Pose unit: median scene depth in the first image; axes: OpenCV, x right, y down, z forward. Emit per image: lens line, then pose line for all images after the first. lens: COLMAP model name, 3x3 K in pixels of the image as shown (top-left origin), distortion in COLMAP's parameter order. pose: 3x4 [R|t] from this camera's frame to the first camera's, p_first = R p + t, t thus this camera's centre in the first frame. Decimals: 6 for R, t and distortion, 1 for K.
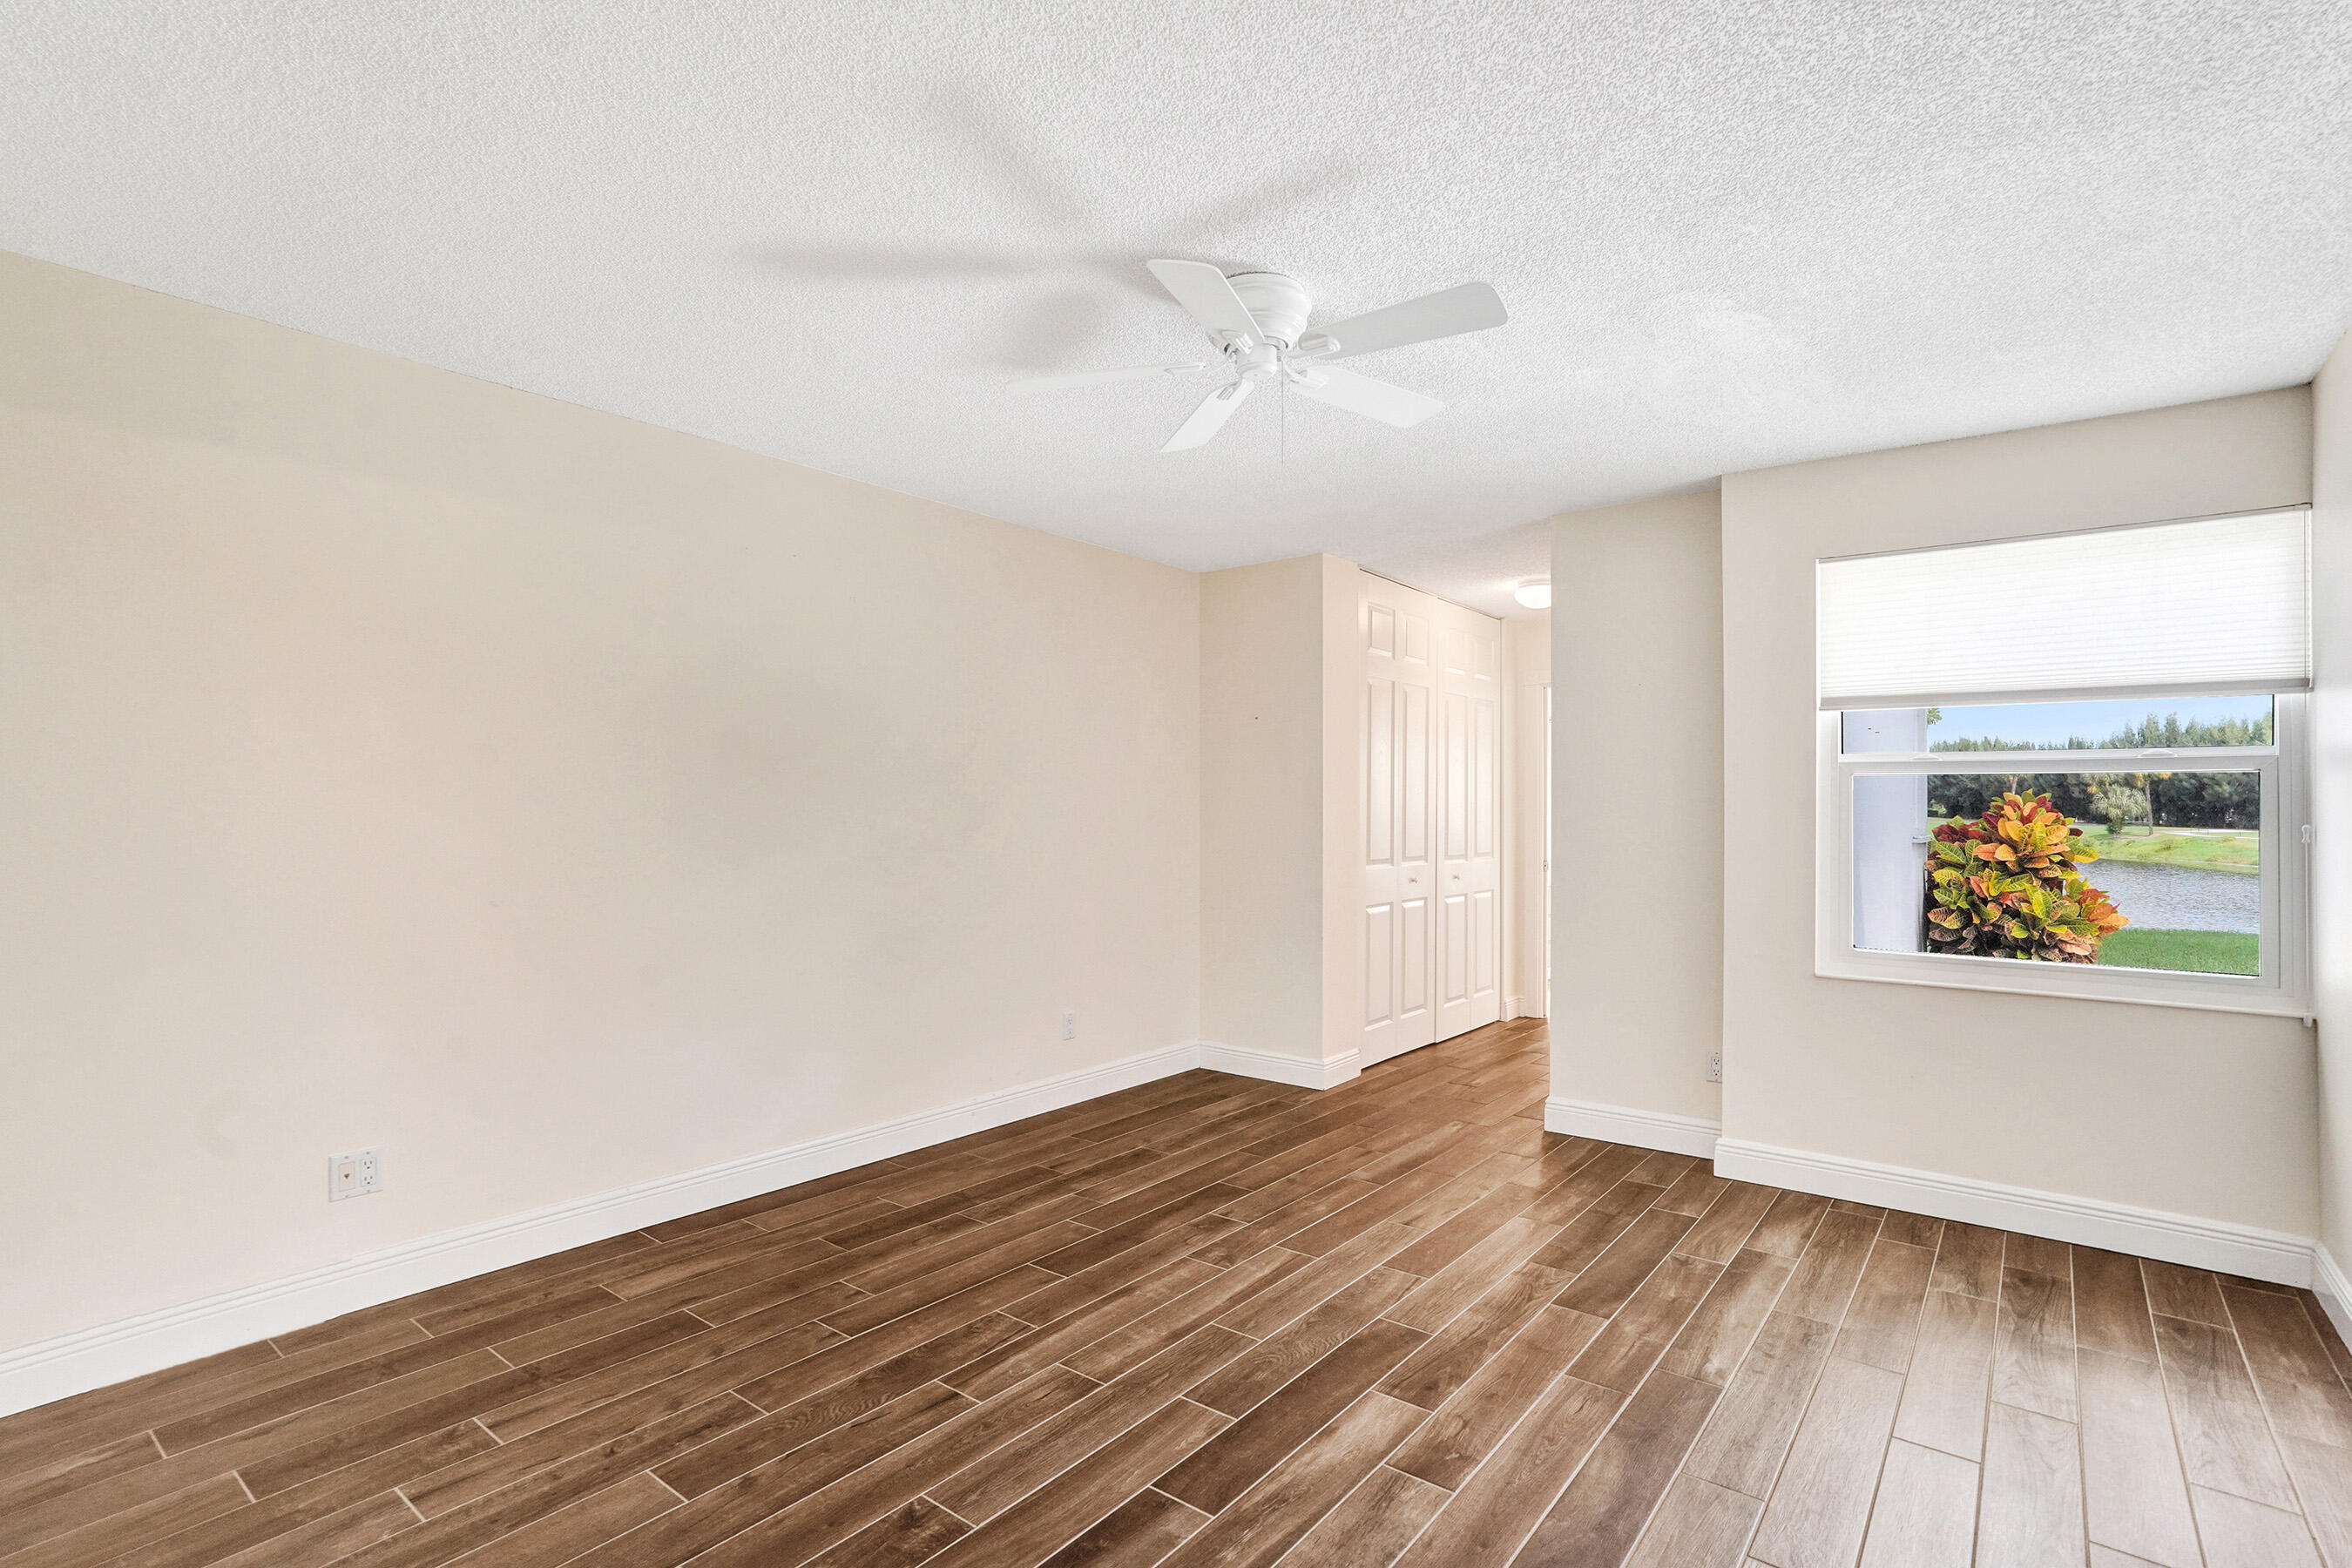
lens RADIAL K [[1092.8, 0, 1164.5], [0, 1092.8, 783.4], [0, 0, 1]] dist [-0.041011, 0.028223]
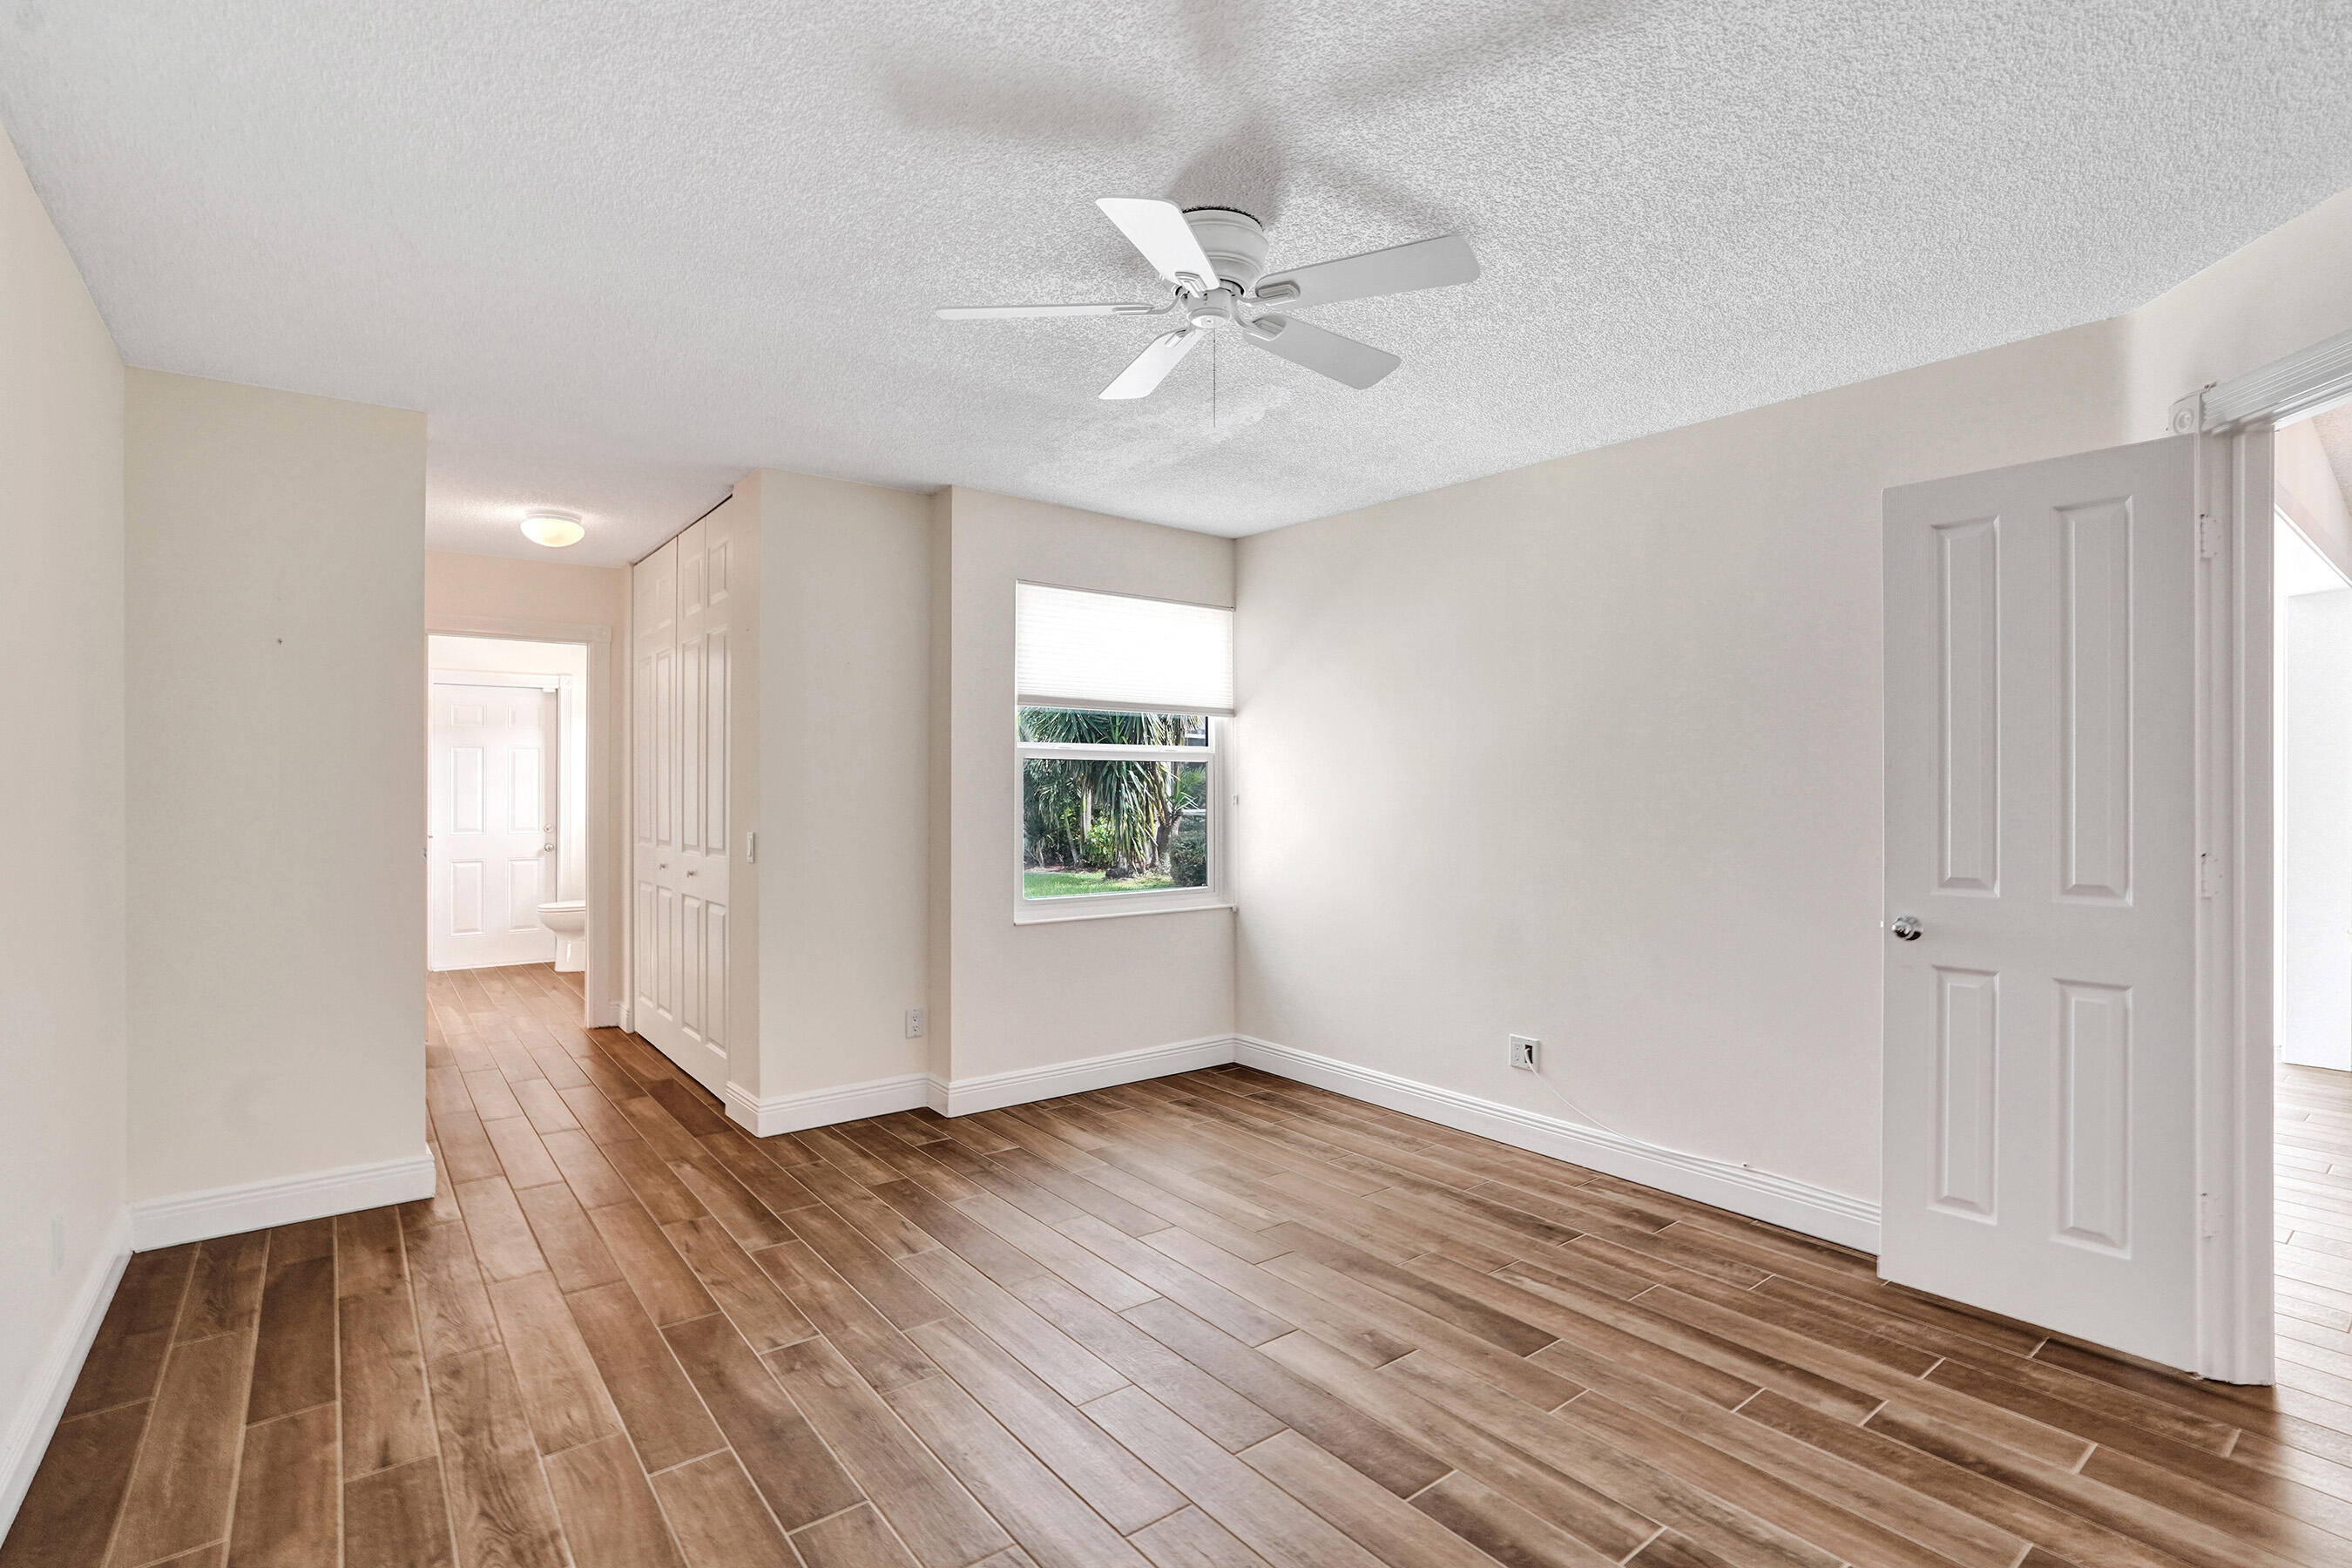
lens RADIAL K [[1092.8, 0, 1164.5], [0, 1092.8, 783.4], [0, 0, 1]] dist [-0.041011, 0.028223]
pose [[0.272646, -0.001070, 0.962114, -0.540133], [-0.022417, 0.999721, 0.007464, 0.008618], [-0.961853, -0.023603, 0.272546, 0.530329]]
